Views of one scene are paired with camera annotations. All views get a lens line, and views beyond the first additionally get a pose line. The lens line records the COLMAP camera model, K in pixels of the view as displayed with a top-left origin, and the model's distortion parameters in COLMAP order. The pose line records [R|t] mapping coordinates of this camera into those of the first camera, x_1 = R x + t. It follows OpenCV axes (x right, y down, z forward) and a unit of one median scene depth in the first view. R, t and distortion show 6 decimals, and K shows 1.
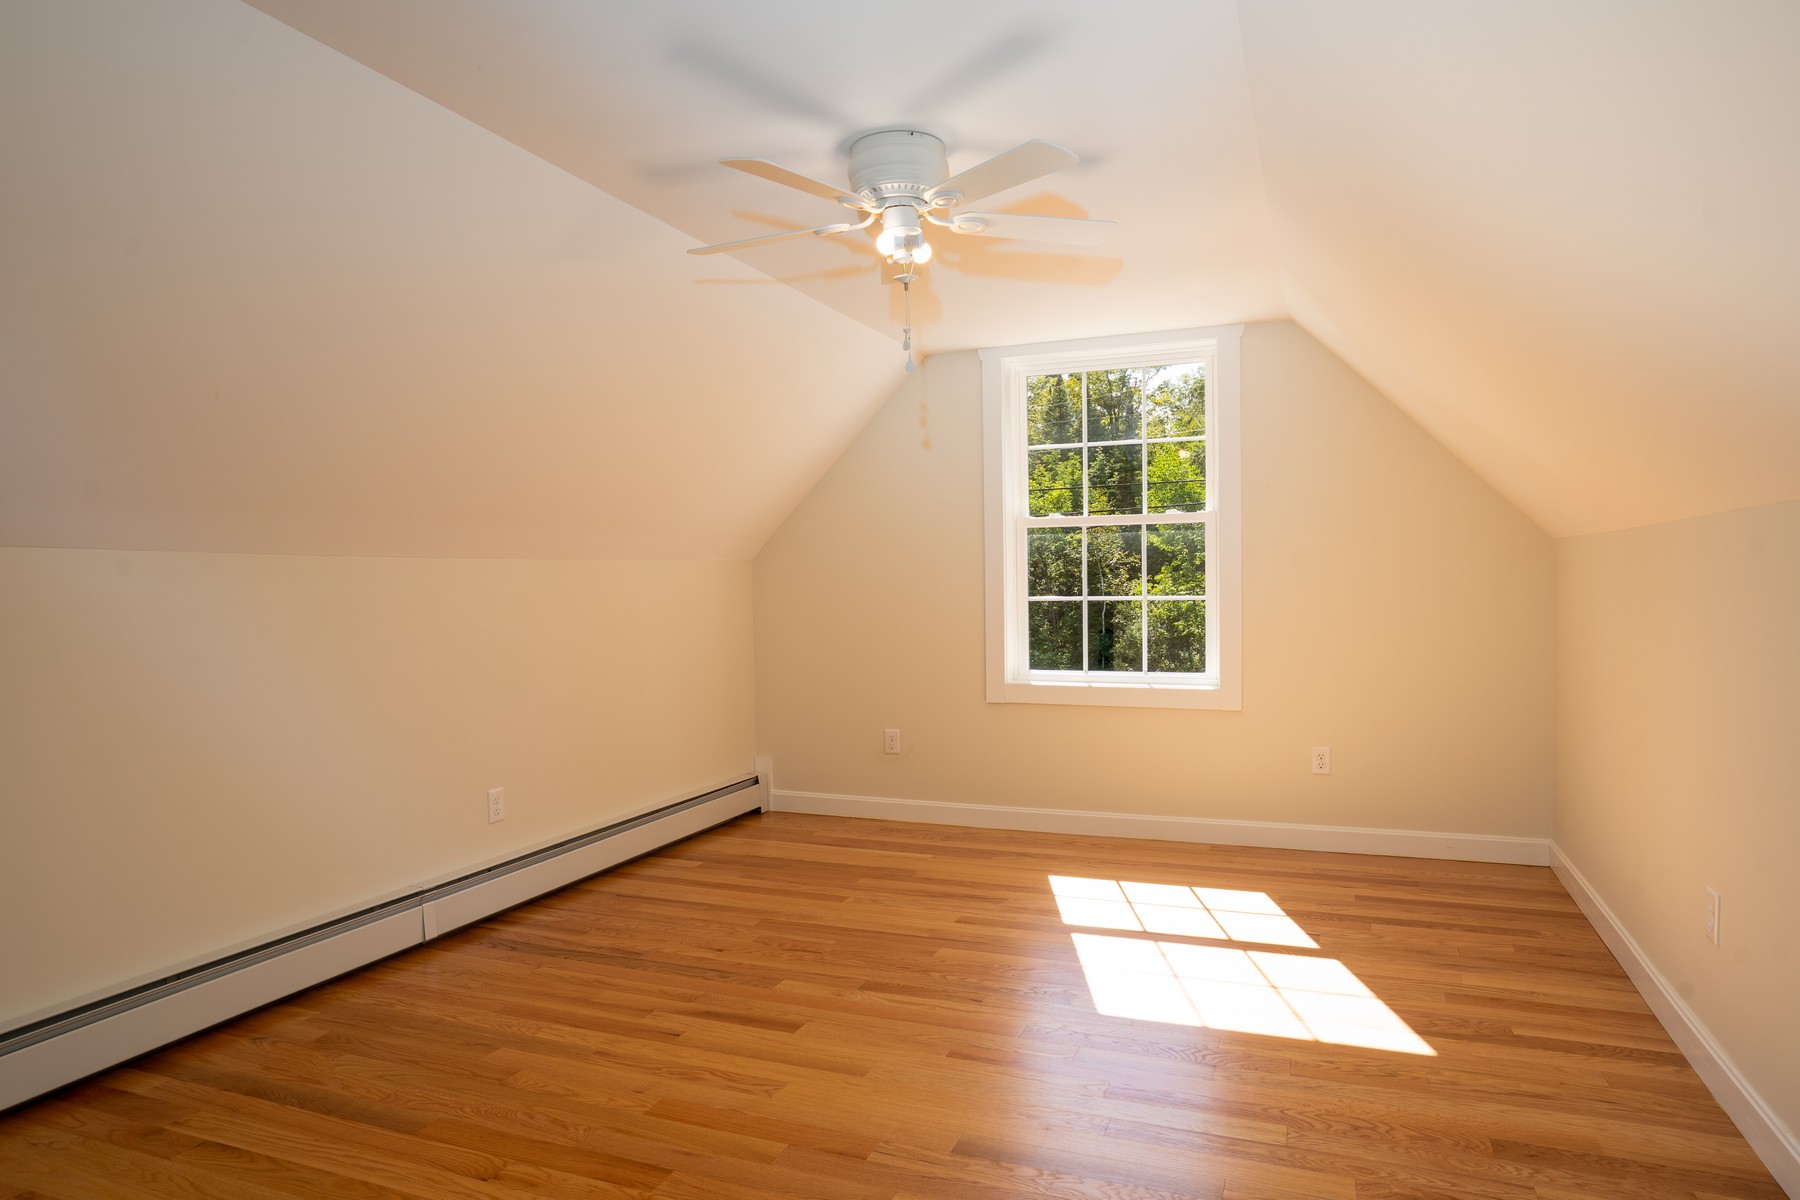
lens RADIAL K [[1006.3, 0, 900.0], [0, 1006.3, 600.0], [0, 0, 1]] dist [-0.000491, -0.000103]
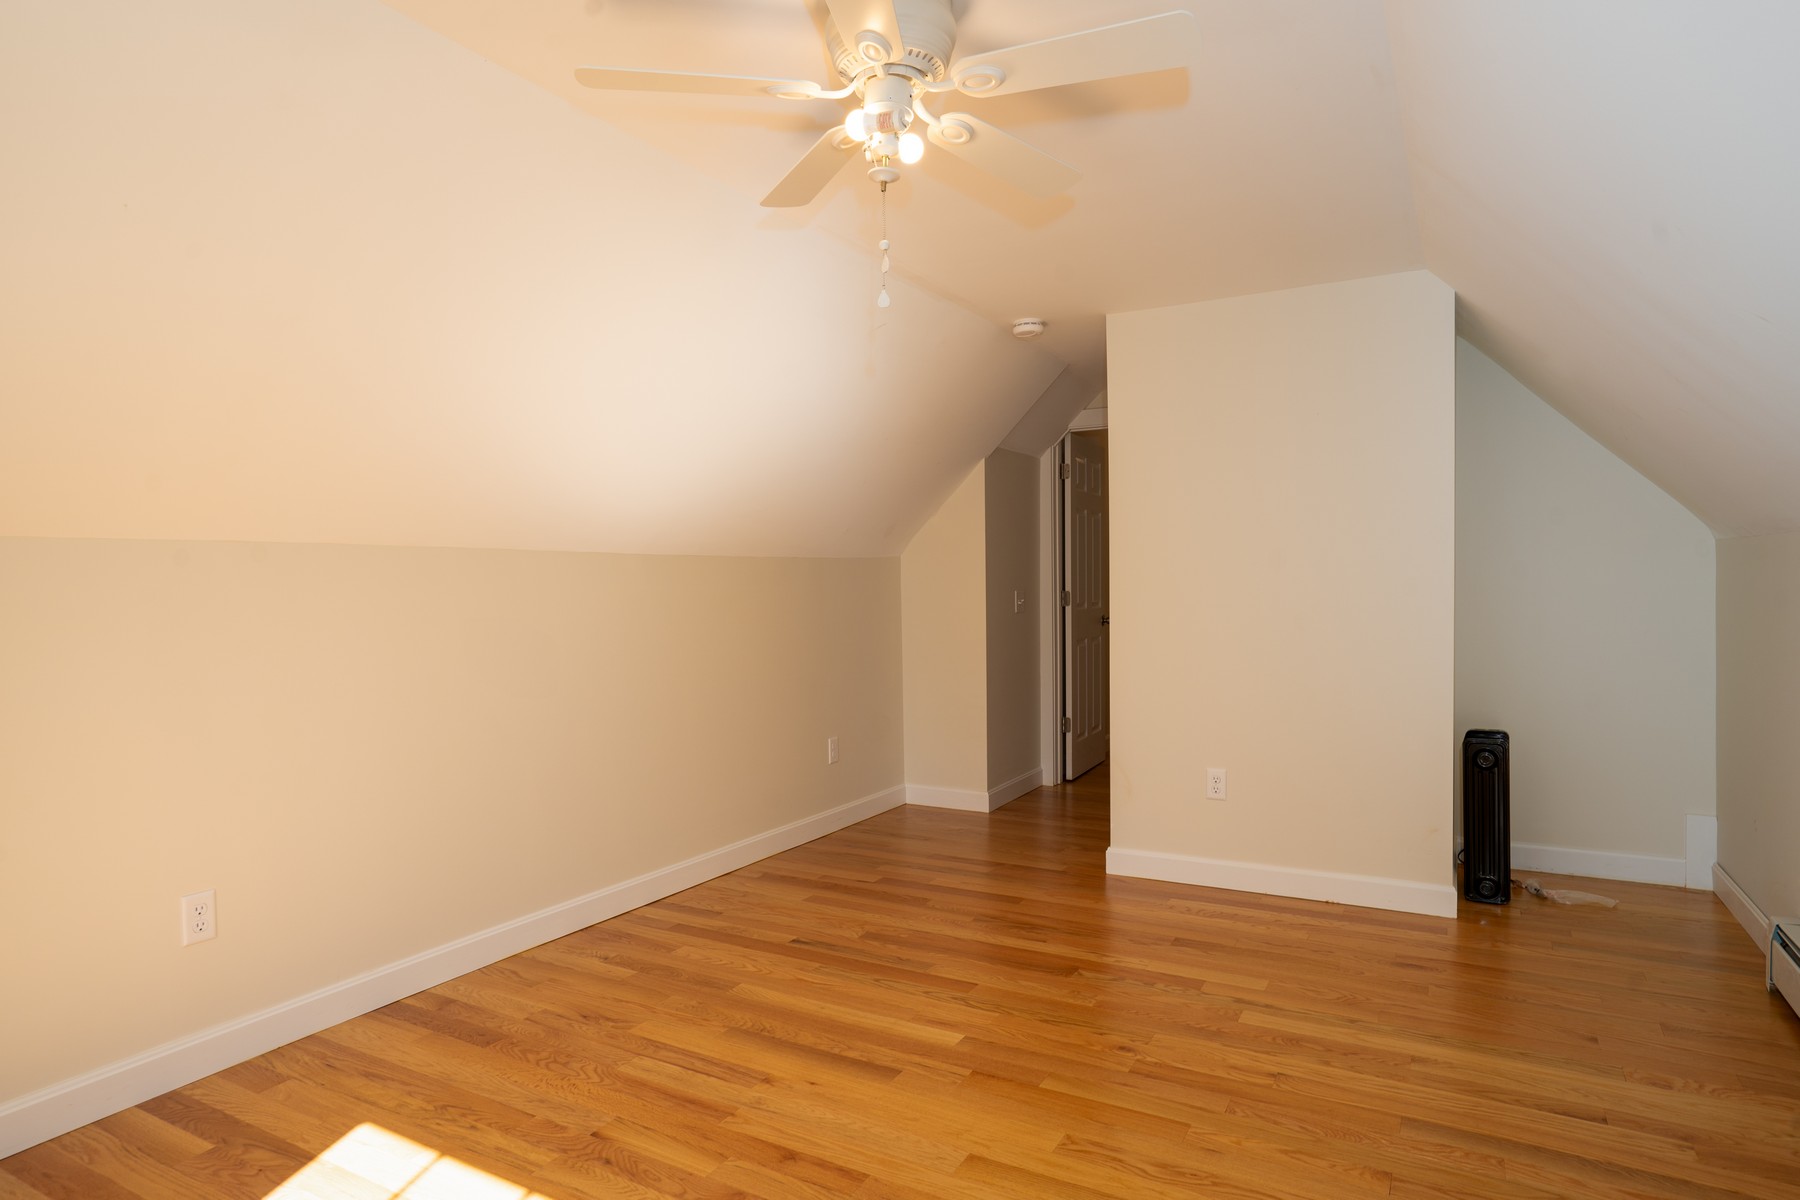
lens RADIAL K [[1006.3, 0, 900.0], [0, 1006.3, 600.0], [0, 0, 1]] dist [-0.000491, -0.000103]
pose [[-0.989845, 0.024993, 0.139938, -0.117878], [0.030625, 0.998799, 0.038235, -0.059471], [-0.138814, 0.042132, -0.989422, 1.962518]]
